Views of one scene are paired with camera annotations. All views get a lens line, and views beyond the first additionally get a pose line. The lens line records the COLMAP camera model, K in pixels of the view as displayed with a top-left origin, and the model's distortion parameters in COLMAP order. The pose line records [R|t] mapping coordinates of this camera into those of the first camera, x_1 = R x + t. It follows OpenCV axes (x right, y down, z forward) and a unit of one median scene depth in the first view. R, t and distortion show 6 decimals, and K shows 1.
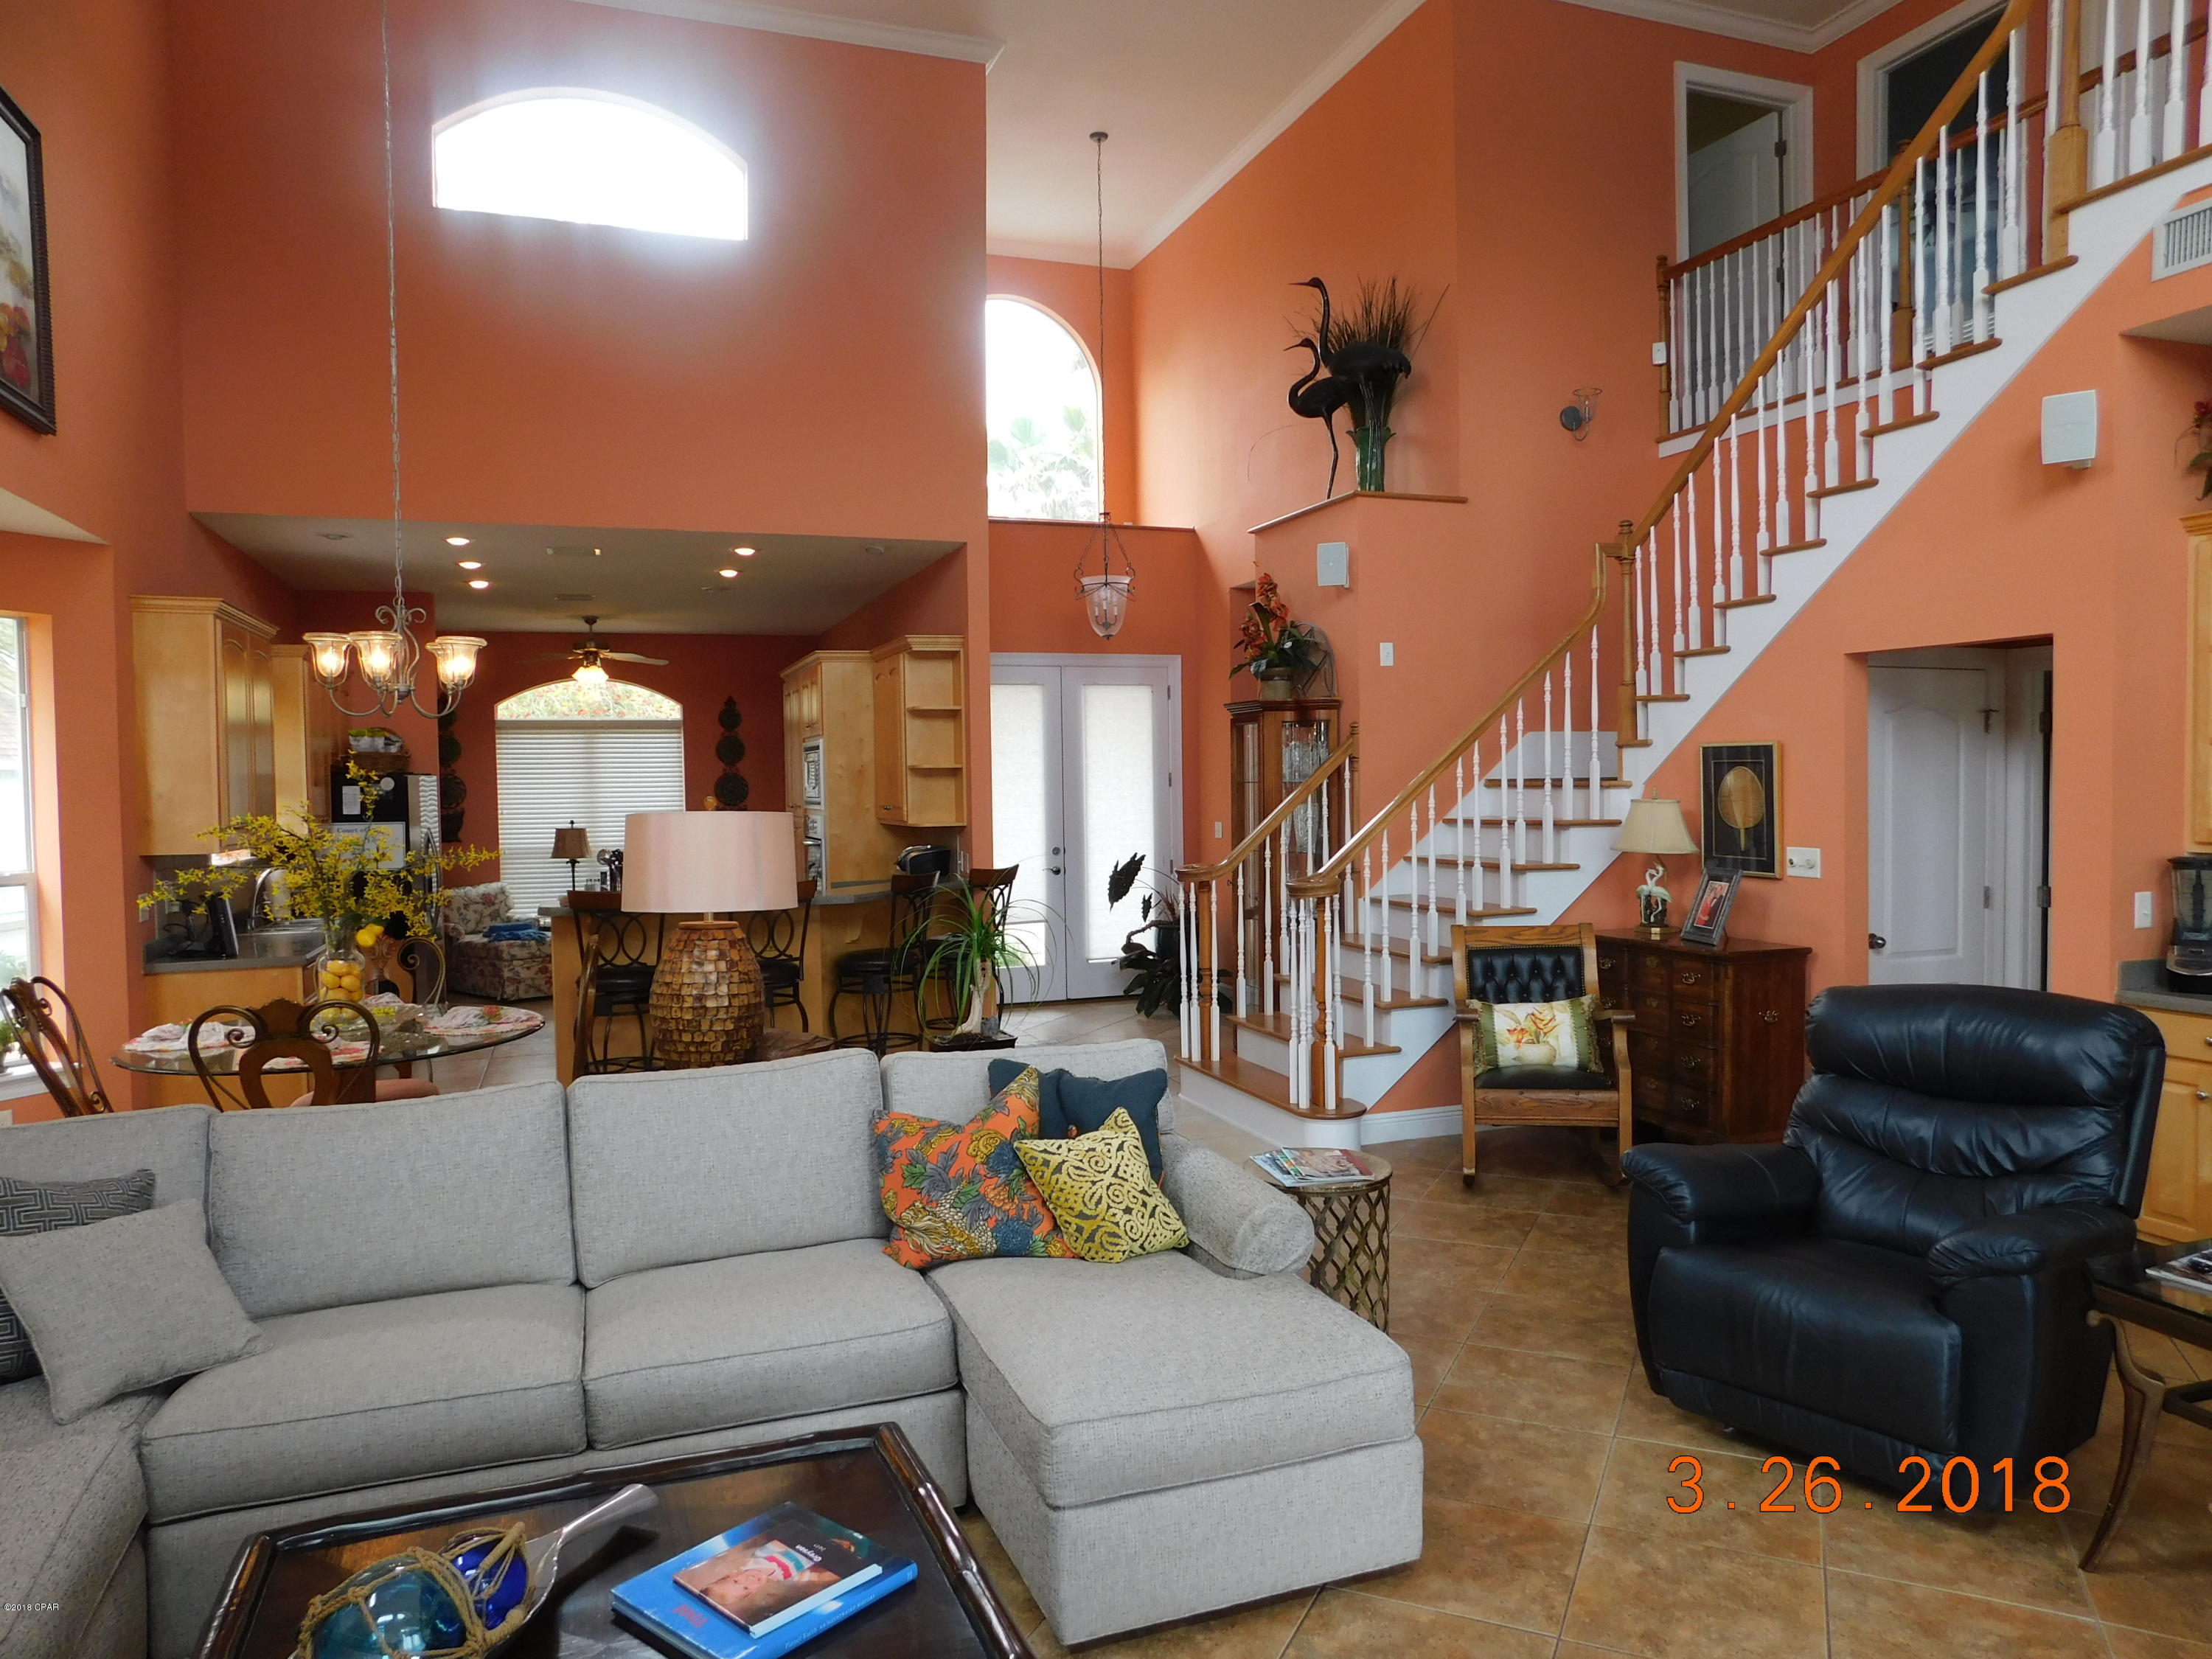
lens RADIAL K [[1467.5, 0, 1102.9], [0, 1467.5, 838.5], [0, 0, 1]] dist [-0.074167, 0.057435]
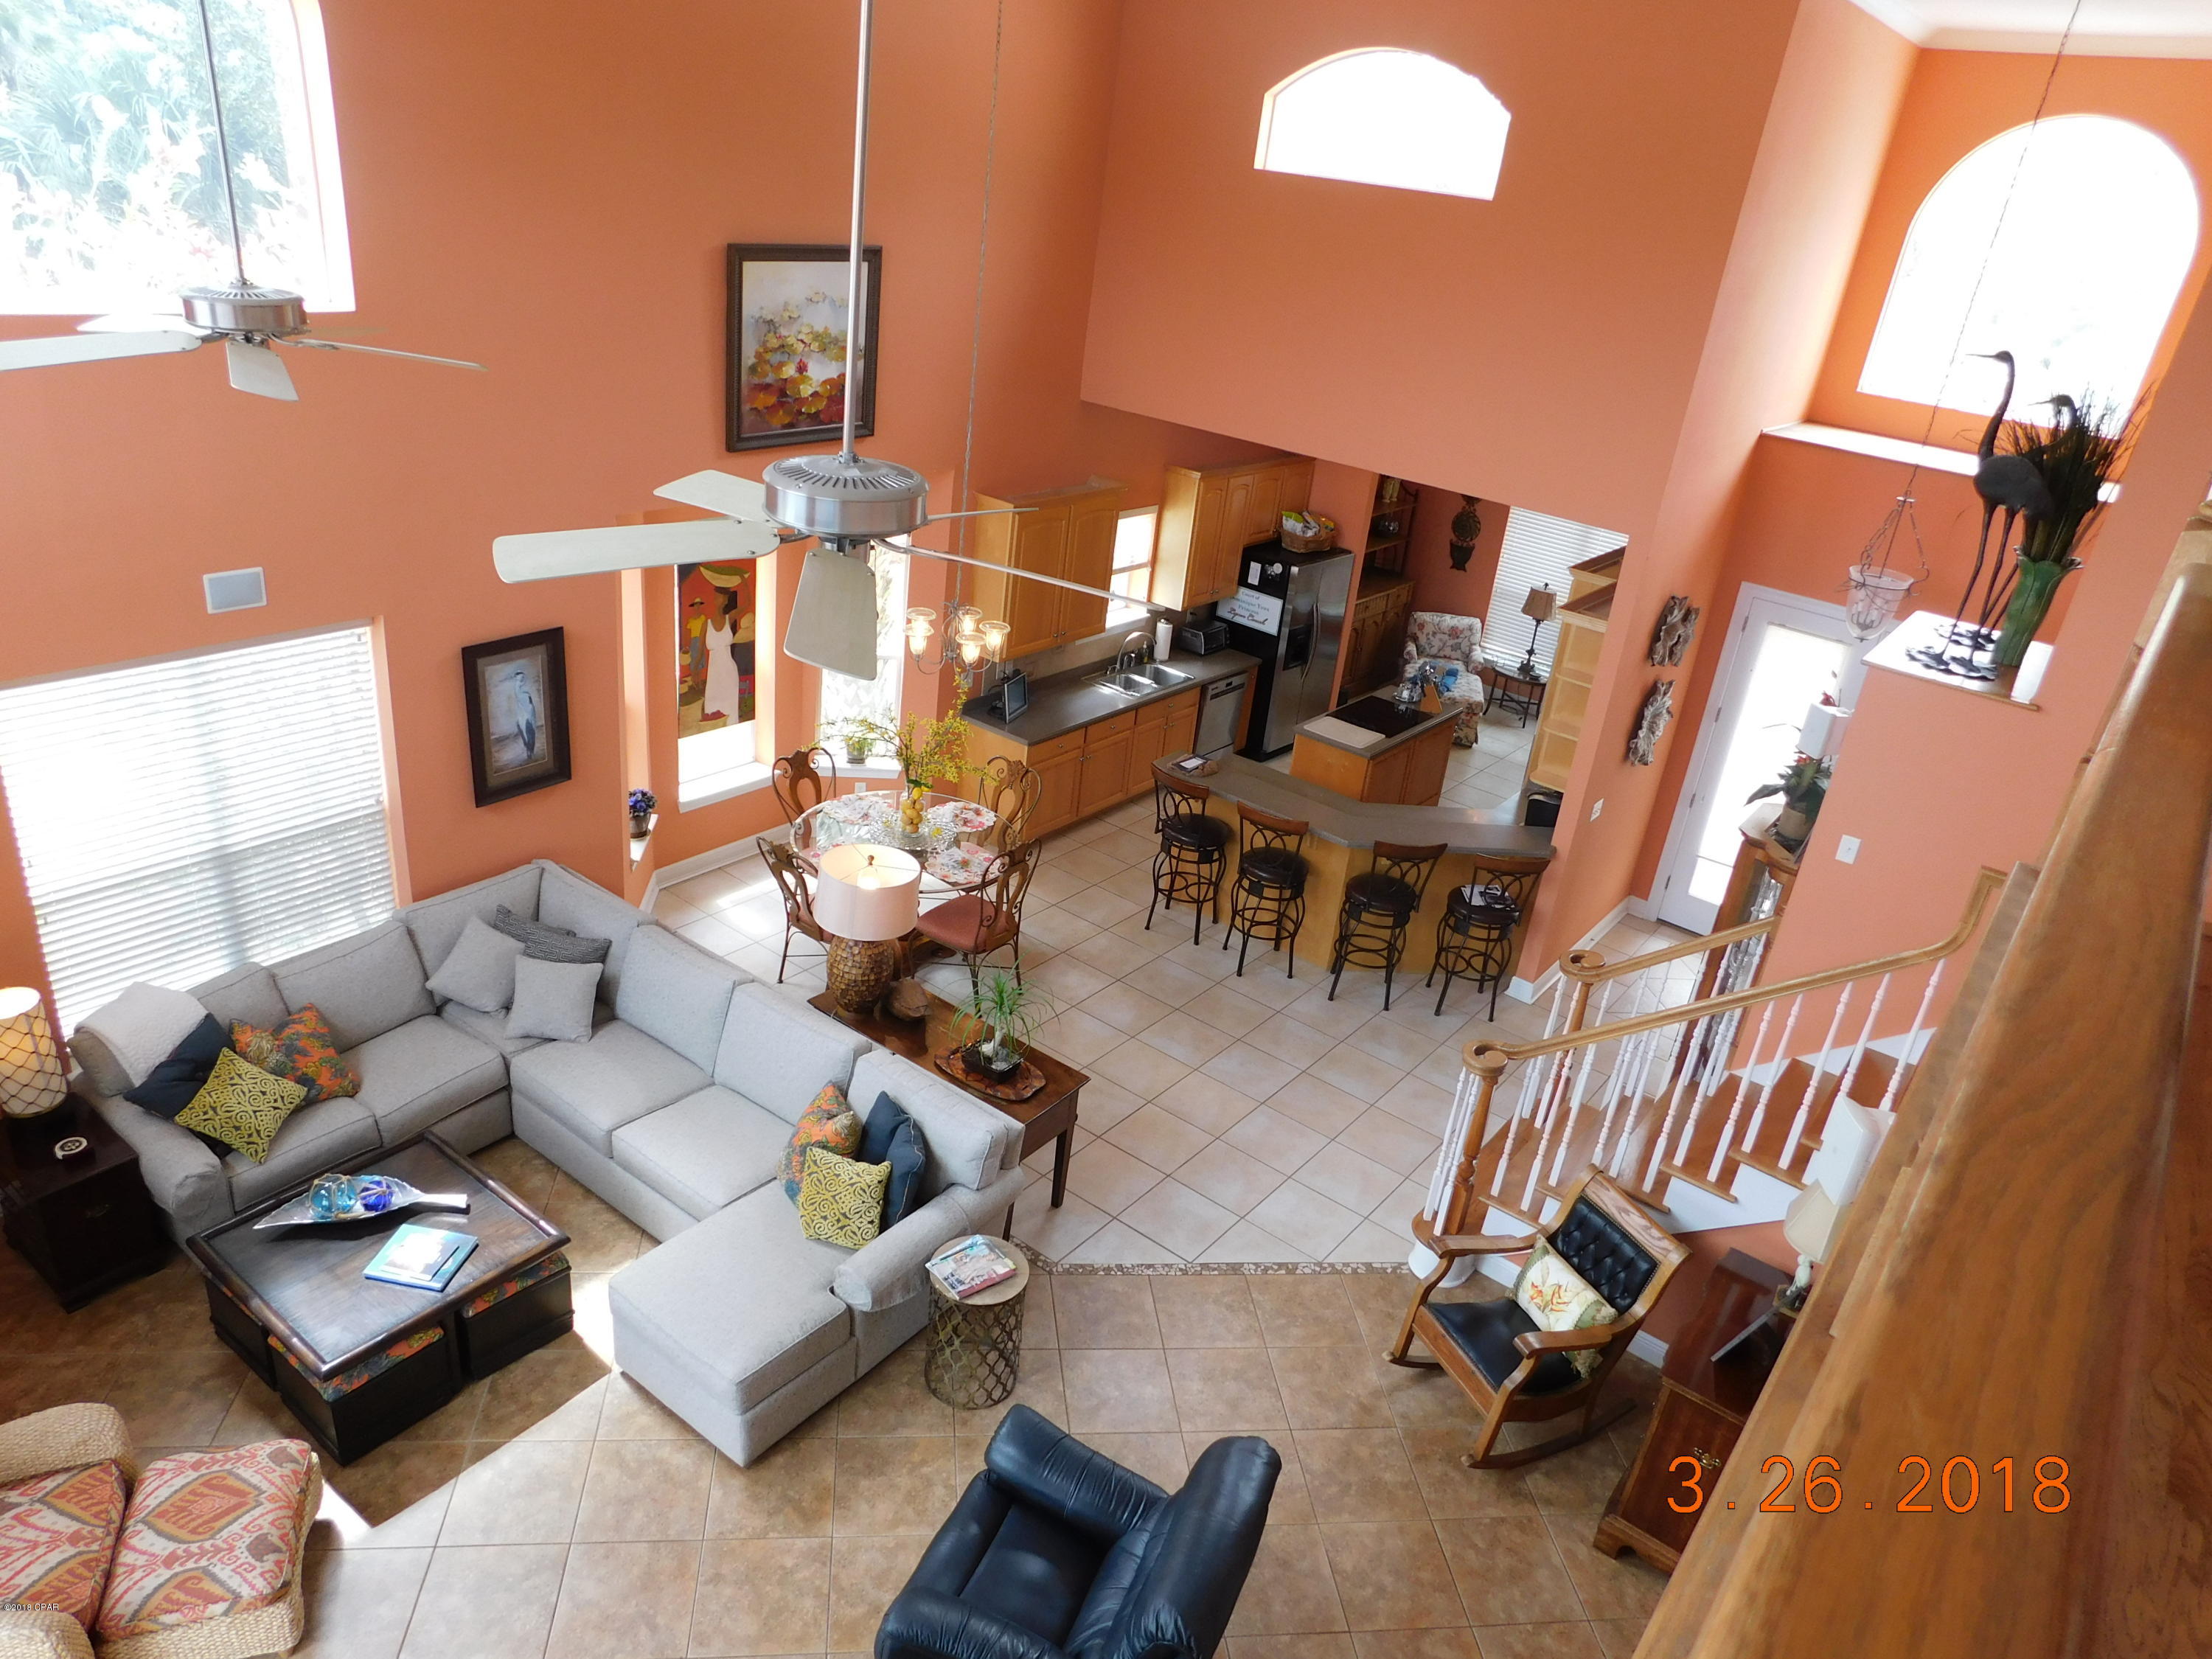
lens RADIAL K [[1467.5, 0, 1087.0], [0, 1467.5, 832.9], [0, 0, 1]] dist [-0.074167, 0.057435]
pose [[0.524899, 0.424442, -0.737787, 0.718418], [-0.145241, 0.898749, 0.413710, -0.519318], [0.838681, -0.109999, 0.533398, 0.226115]]
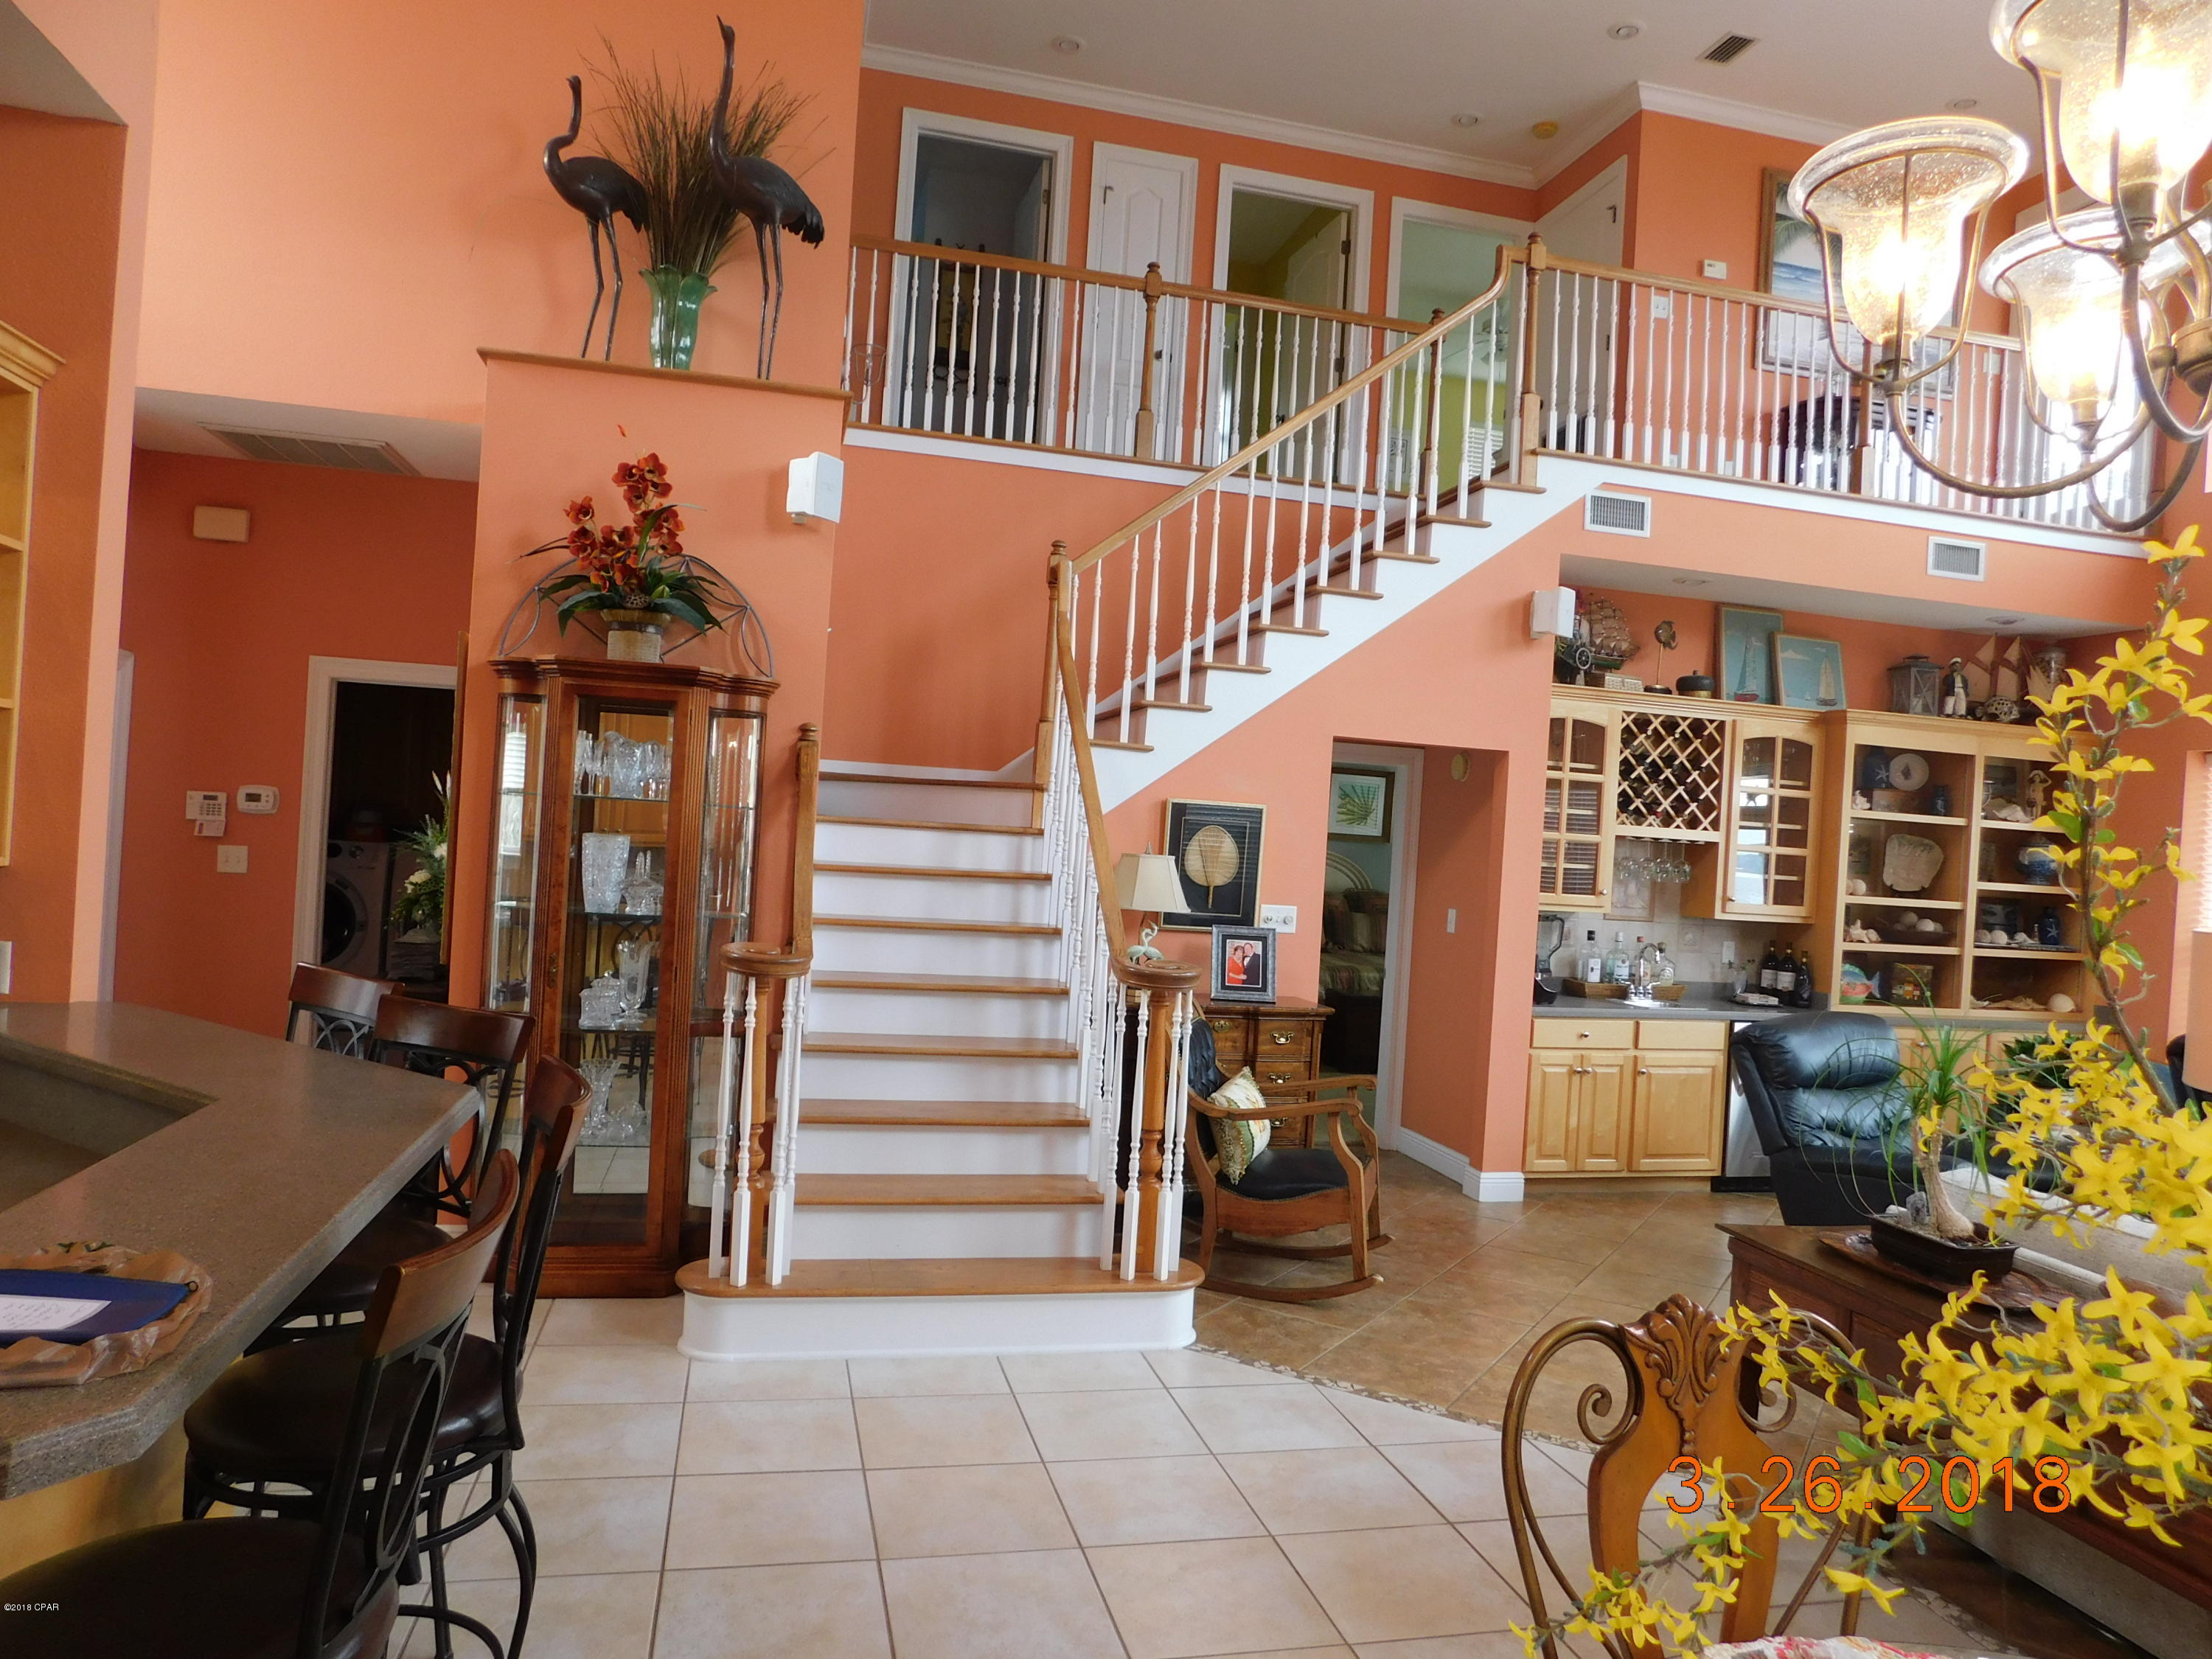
lens RADIAL K [[1467.5, 0, 1117.2], [0, 1467.5, 839.3], [0, 0, 1]] dist [-0.074167, 0.057435]
pose [[0.102965, 0.017518, 0.994531, -0.616750], [-0.023292, 0.999613, -0.015196, -0.023420], [-0.994412, -0.021600, 0.103333, 0.996639]]
